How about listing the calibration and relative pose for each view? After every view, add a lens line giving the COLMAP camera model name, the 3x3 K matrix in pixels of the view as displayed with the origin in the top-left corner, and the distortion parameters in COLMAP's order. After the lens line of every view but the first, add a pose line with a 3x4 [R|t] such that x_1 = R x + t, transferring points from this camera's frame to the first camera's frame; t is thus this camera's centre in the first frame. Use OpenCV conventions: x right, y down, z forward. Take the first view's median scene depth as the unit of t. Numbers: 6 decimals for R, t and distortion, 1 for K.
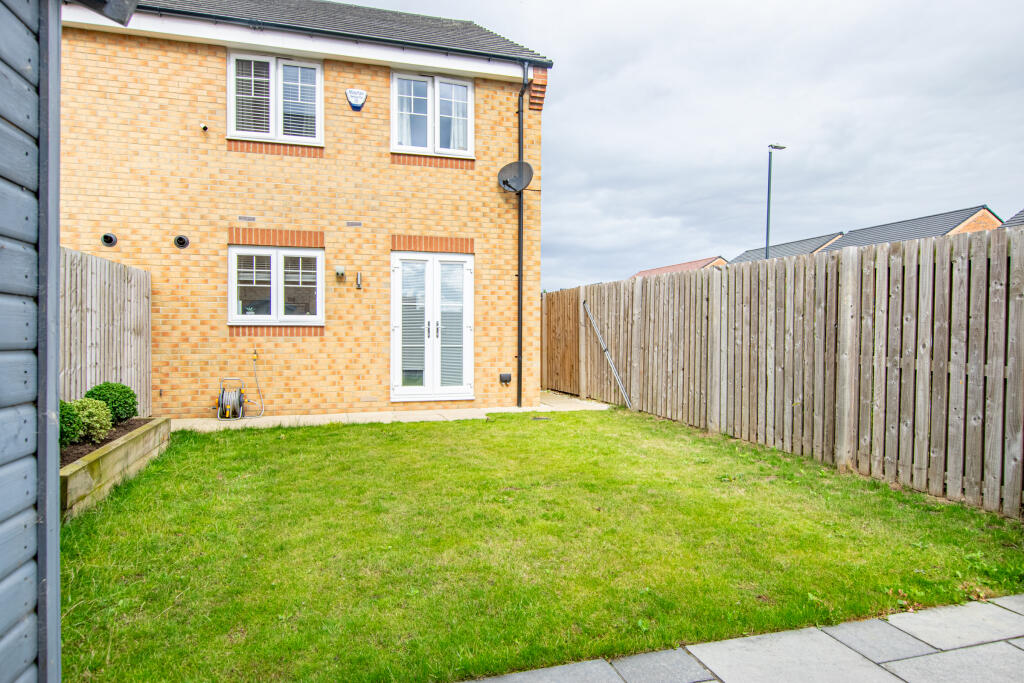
lens RADIAL K [[605.9, 0, 512.0], [0, 605.9, 341.5], [0, 0, 1]] dist [0.002986, -0.000813]
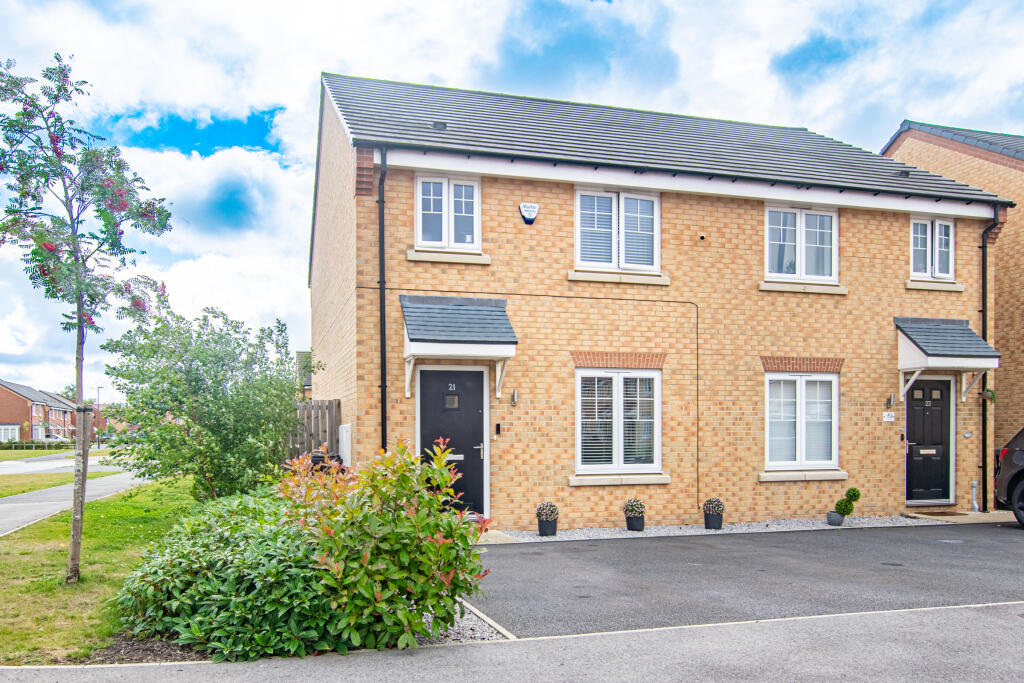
lens RADIAL K [[605.9, 0, 512.0], [0, 605.9, 341.5], [0, 0, 1]] dist [0.002986, -0.000813]
pose [[0.999712, -0.023994, -0.000709, -0.565047], [0.023650, 0.989562, -0.142152, -0.060449], [0.004112, 0.142095, 0.989845, -0.017333]]
